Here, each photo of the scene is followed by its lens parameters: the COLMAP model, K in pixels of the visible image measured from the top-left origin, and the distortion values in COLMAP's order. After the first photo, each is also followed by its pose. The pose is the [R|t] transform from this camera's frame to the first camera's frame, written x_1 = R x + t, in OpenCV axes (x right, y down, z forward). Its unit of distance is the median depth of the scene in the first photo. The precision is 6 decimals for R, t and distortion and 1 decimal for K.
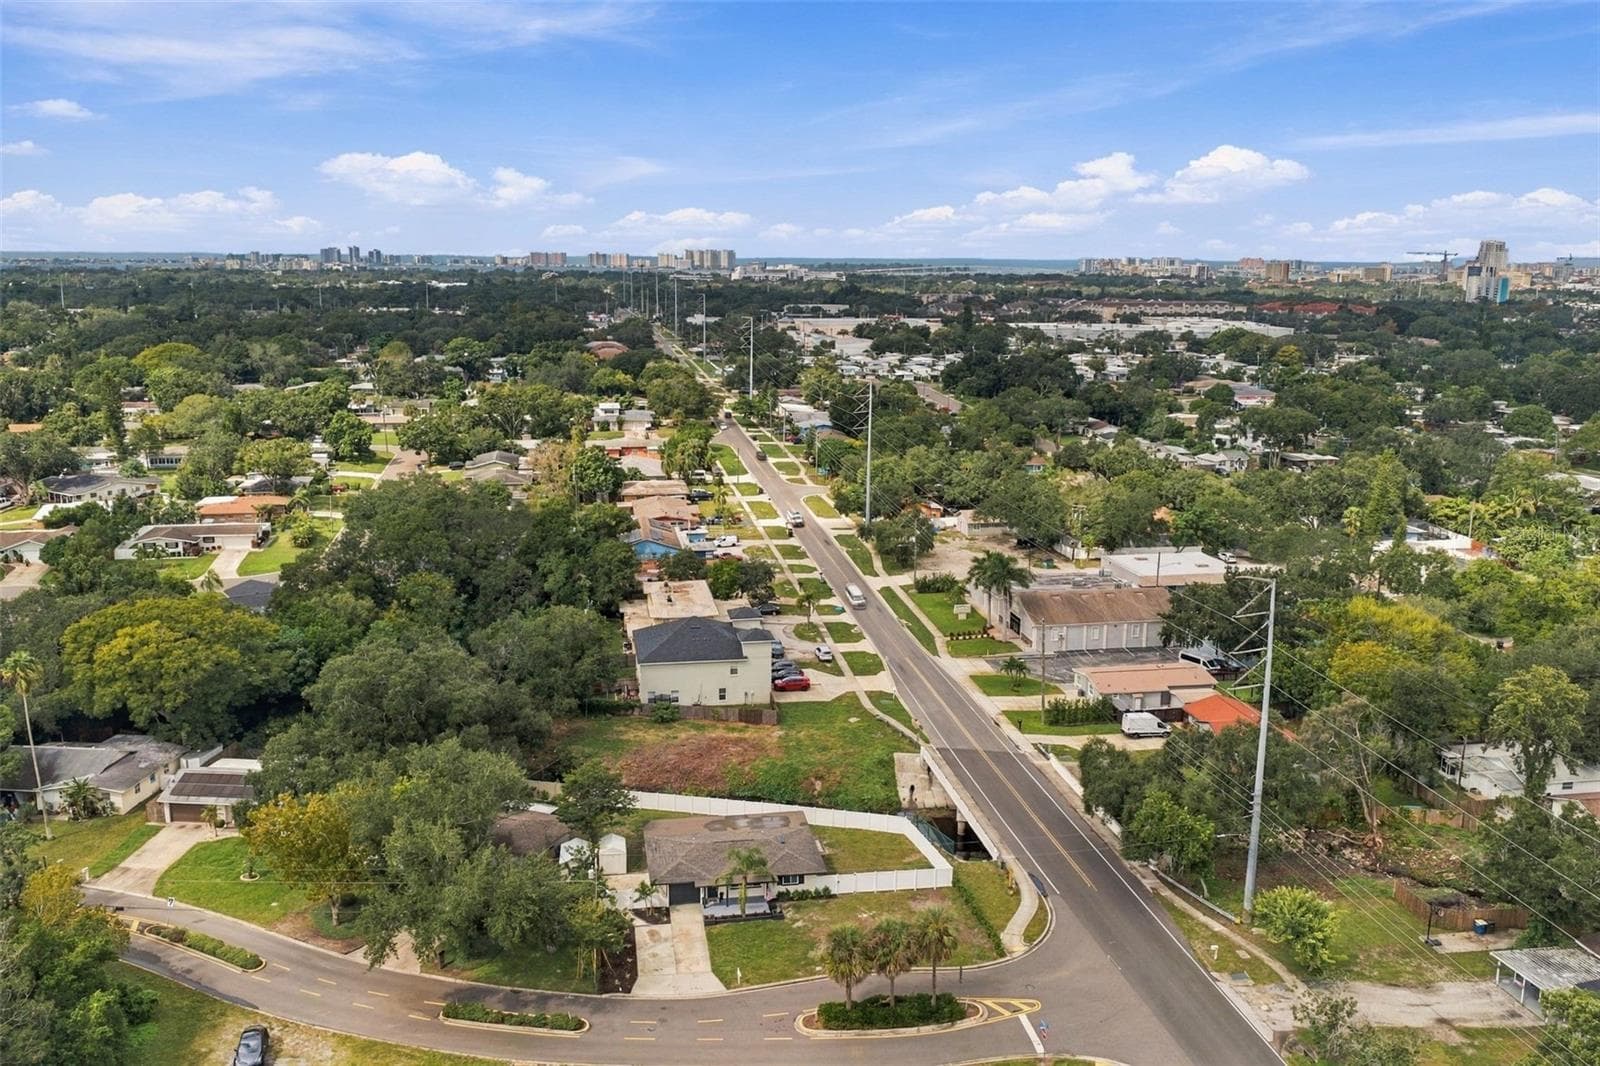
lens RADIAL K [[1328.2, 0, 800.0], [0, 1328.2, 533.0], [0, 0, 1]] dist [0.028521, -0.048437]
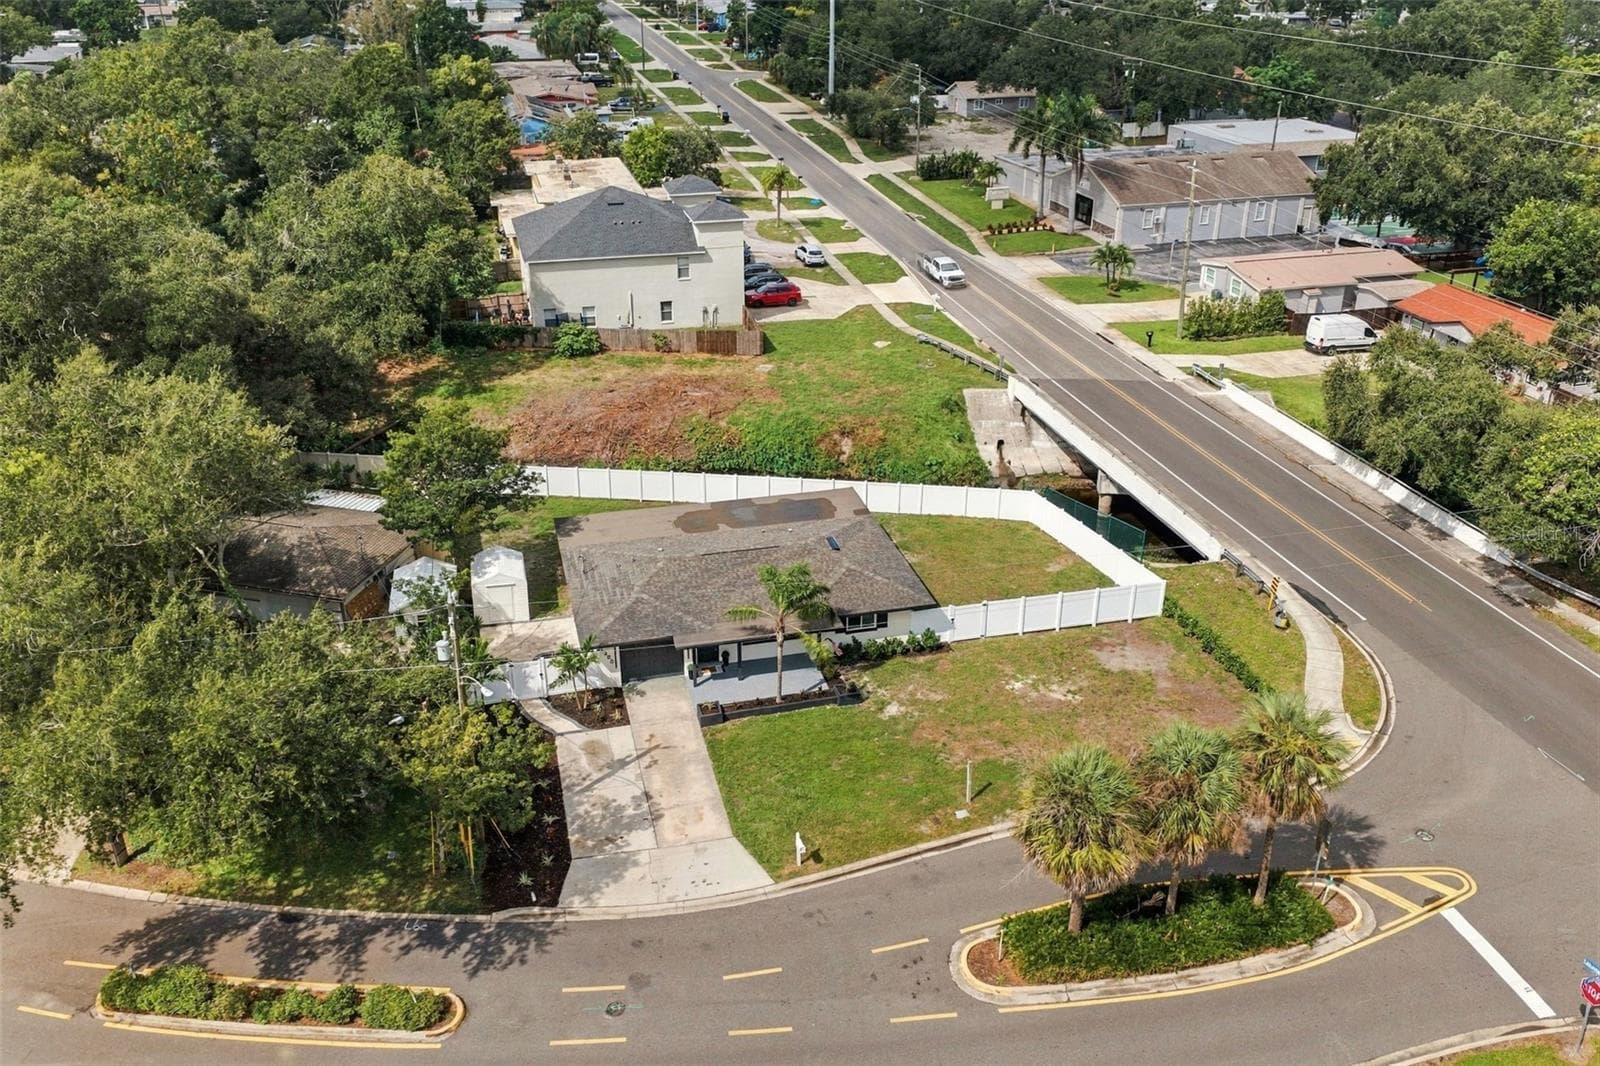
lens RADIAL K [[1328.2, 0, 800.0], [0, 1328.2, 533.0], [0, 0, 1]] dist [0.028521, -0.048437]
pose [[0.996362, -0.043771, 0.073121, -0.047415], [0.025411, 0.971583, 0.235332, 0.079710], [-0.081344, -0.232618, 0.969161, 0.380469]]
